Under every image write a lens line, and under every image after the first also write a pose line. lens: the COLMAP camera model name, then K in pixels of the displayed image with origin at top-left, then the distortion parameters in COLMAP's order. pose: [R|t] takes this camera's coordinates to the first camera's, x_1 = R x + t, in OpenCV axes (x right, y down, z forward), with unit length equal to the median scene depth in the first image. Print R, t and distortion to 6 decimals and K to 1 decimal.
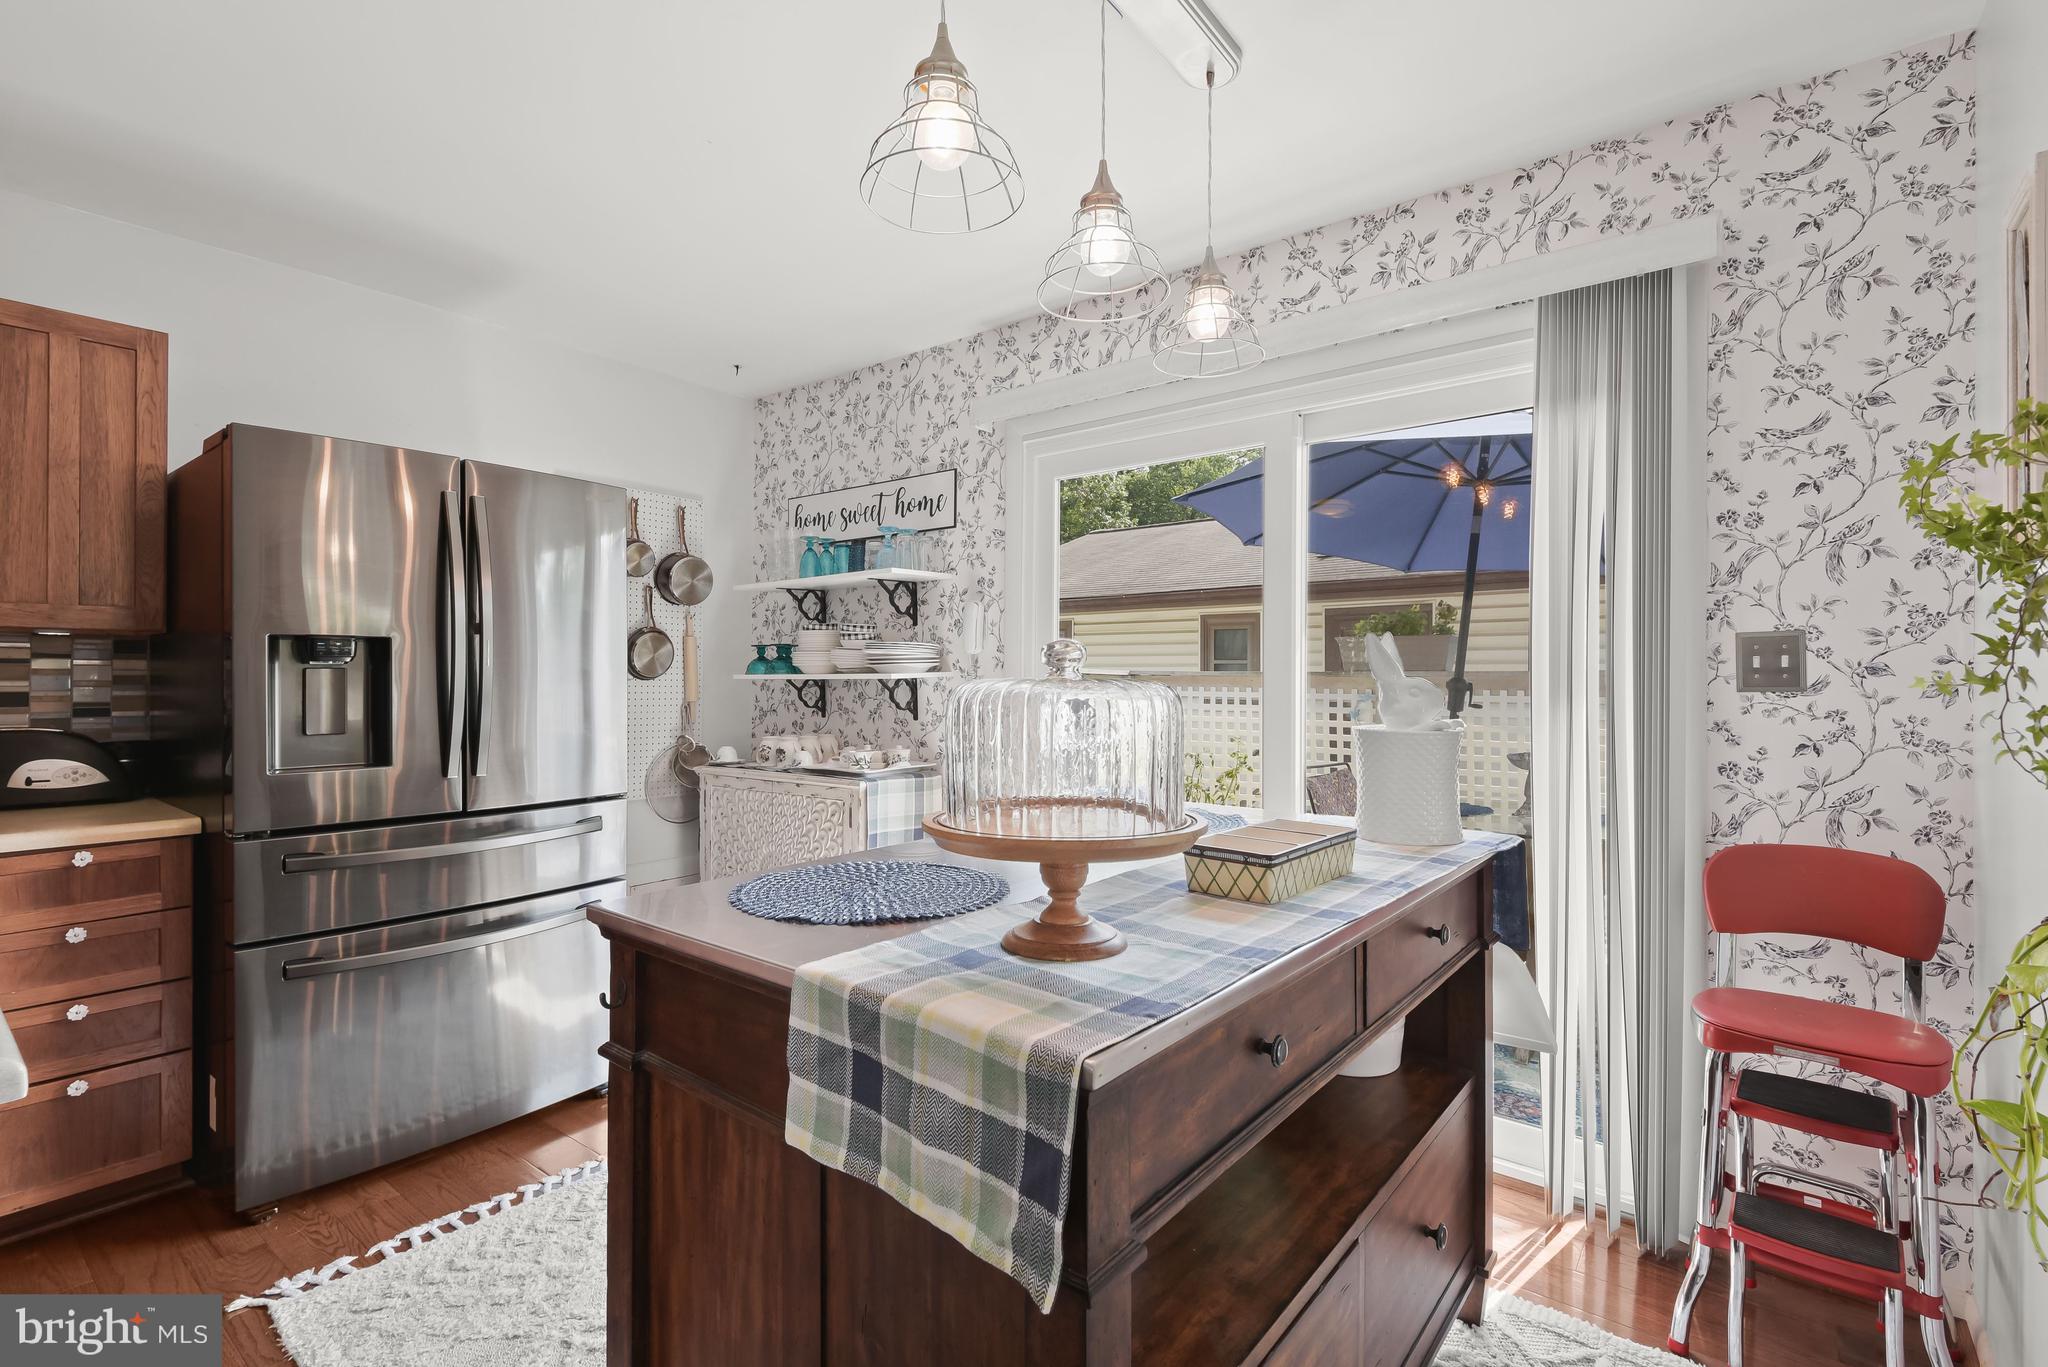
lens RADIAL K [[935.8, 0, 1019.2], [0, 935.8, 680.8], [0, 0, 1]] dist [0.013551, -0.008498]
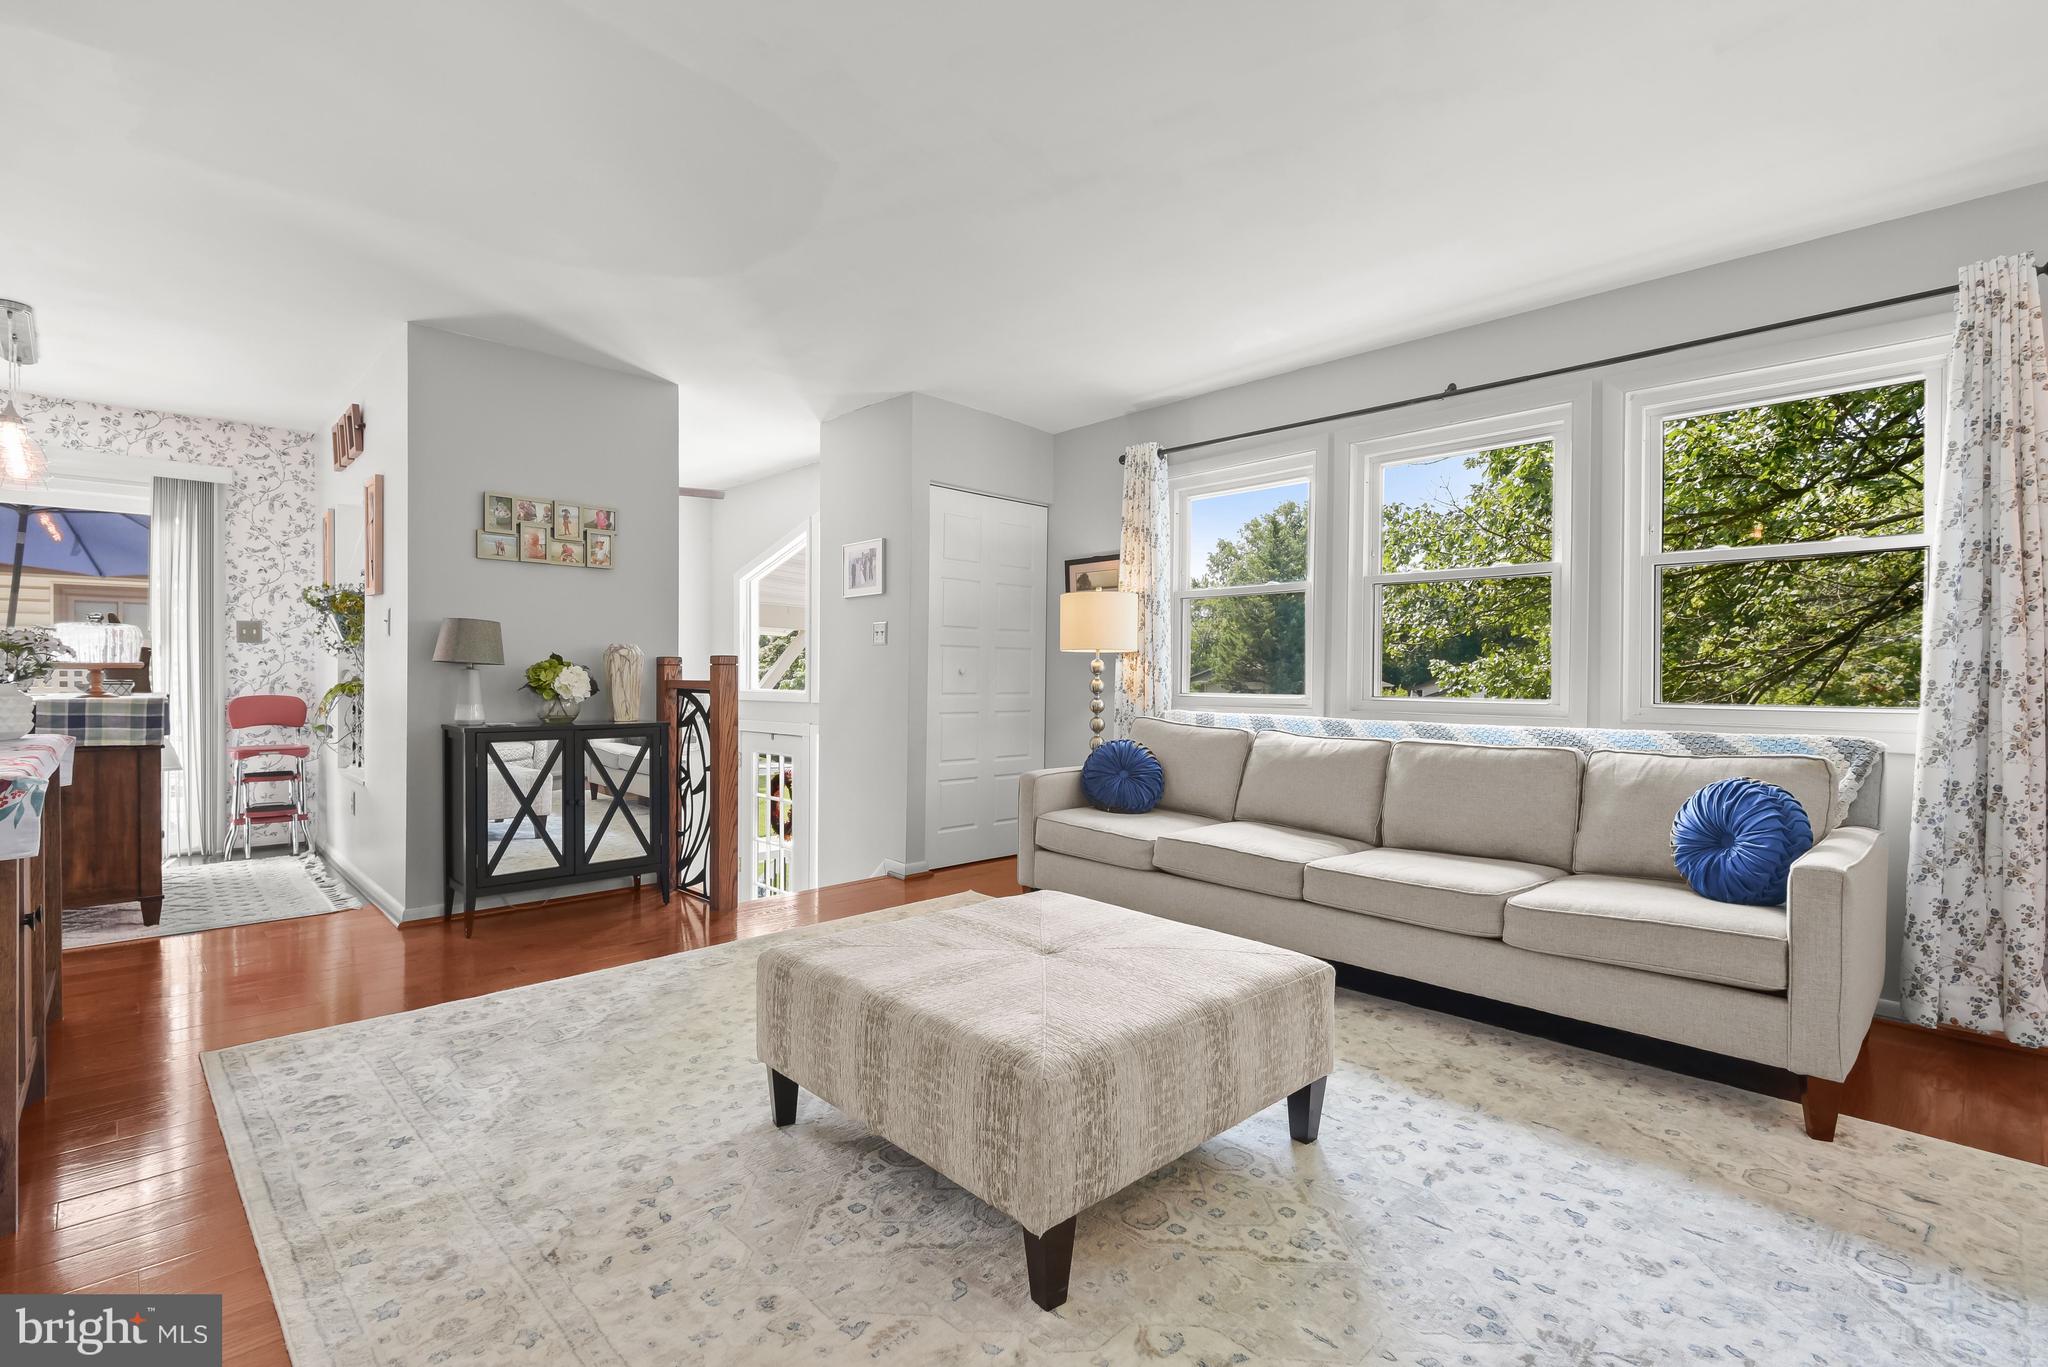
lens RADIAL K [[935.8, 0, 1019.4], [0, 935.8, 673.6], [0, 0, 1]] dist [0.013551, -0.008498]
pose [[0.128453, -0.001924, 0.991714, -1.606477], [-0.000078, 0.999998, 0.001950, 0.094358], [-0.991716, -0.000328, 0.128452, -1.555164]]
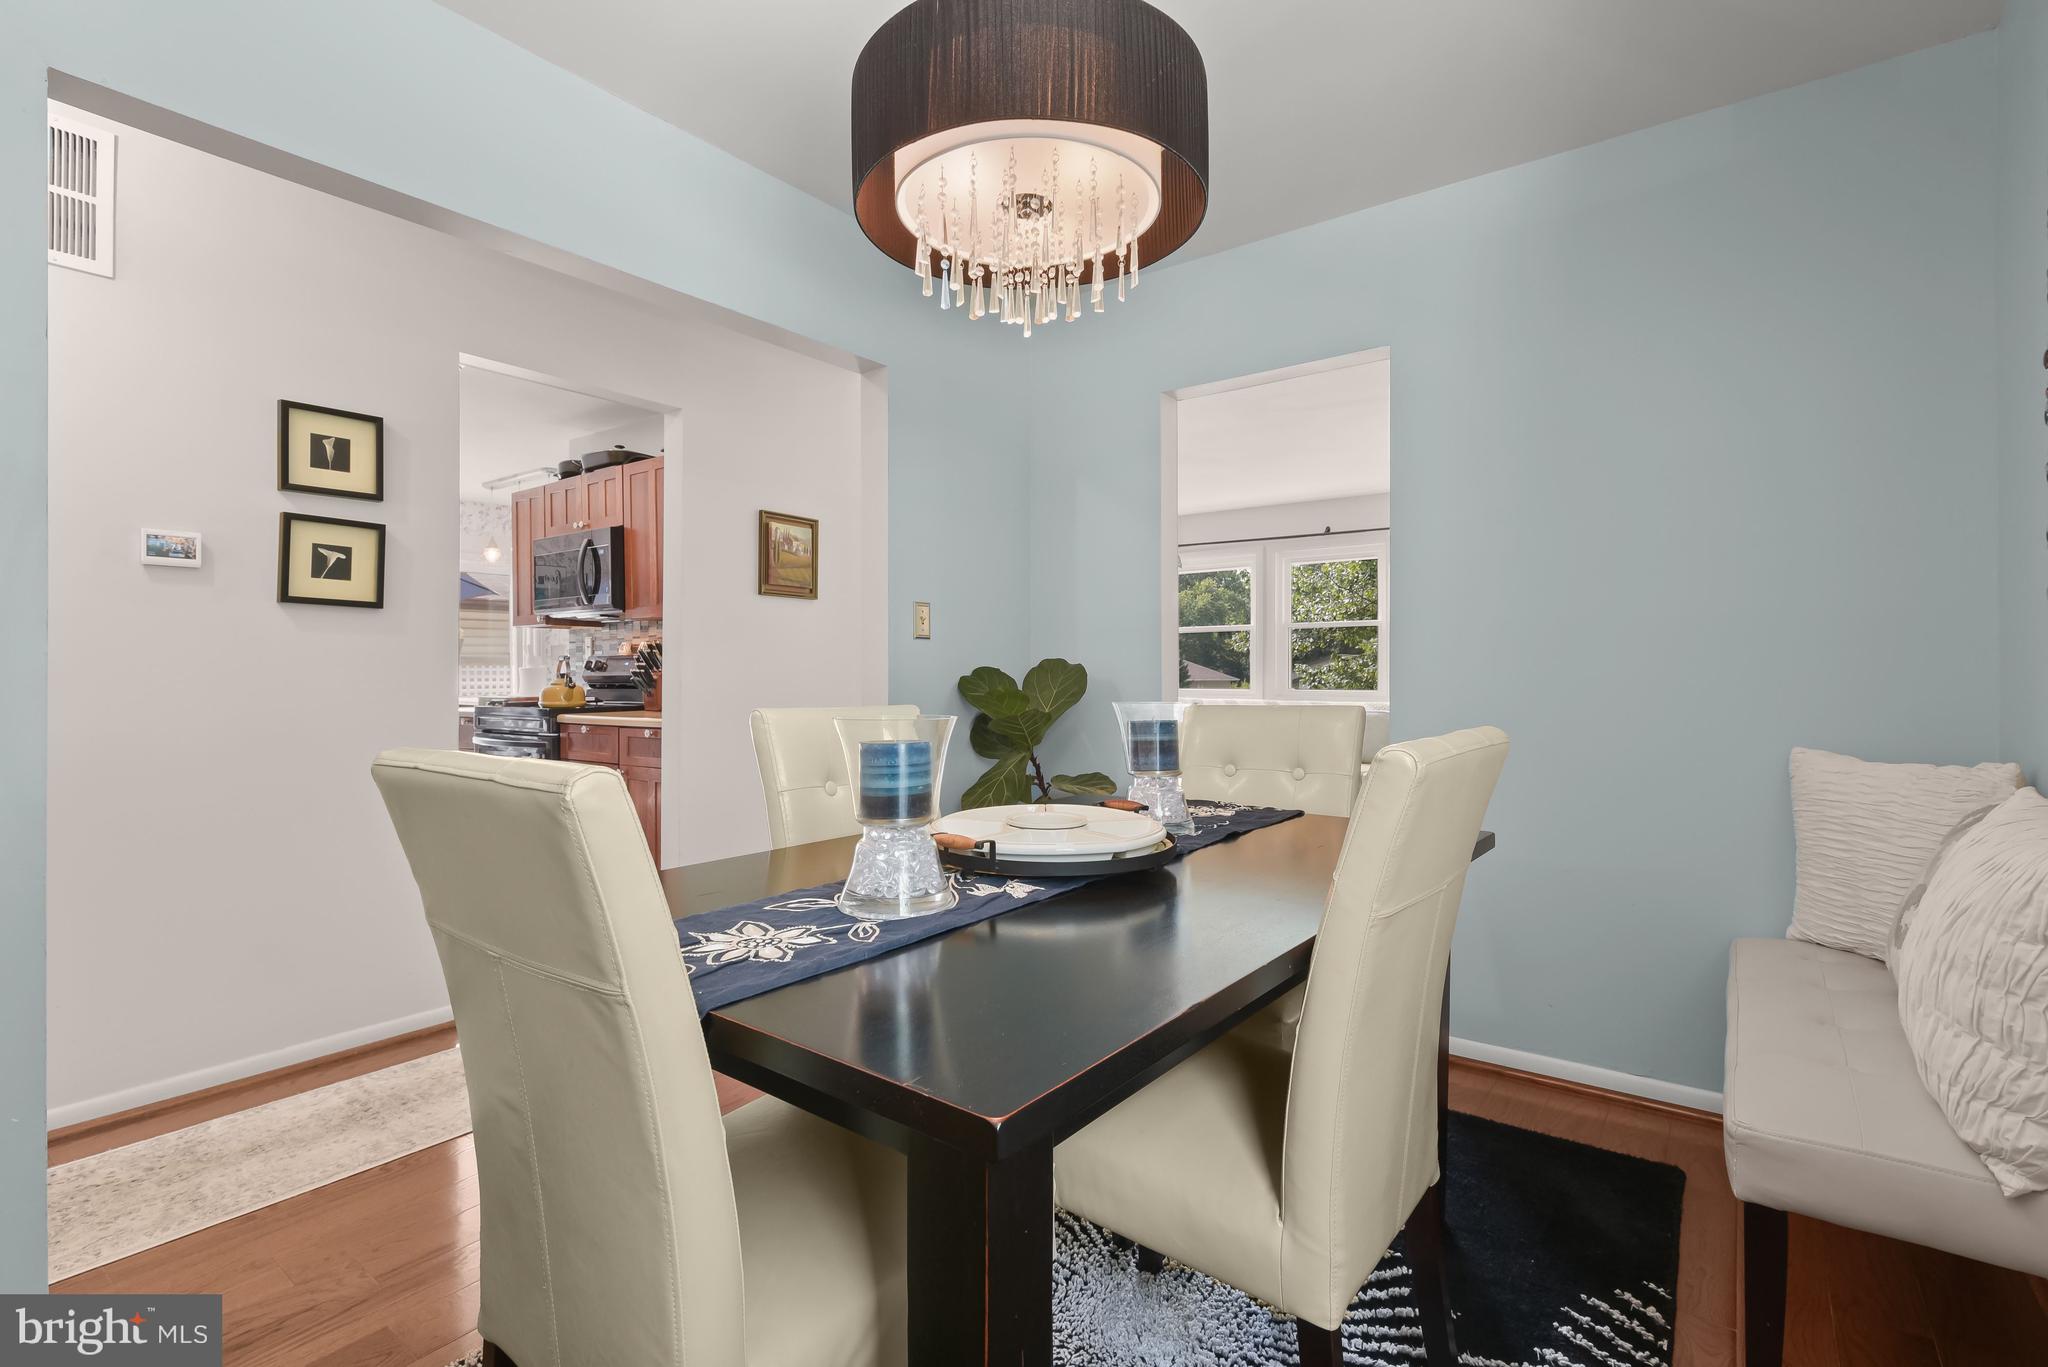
lens RADIAL K [[935.8, 0, 1008.2], [0, 935.8, 674.2], [0, 0, 1]] dist [0.013551, -0.008498]
pose [[-0.017285, -0.003108, 0.999846, -3.129701], [0.005633, 0.999979, 0.003205, 0.075386], [-0.999835, 0.005687, -0.017267, -0.909877]]
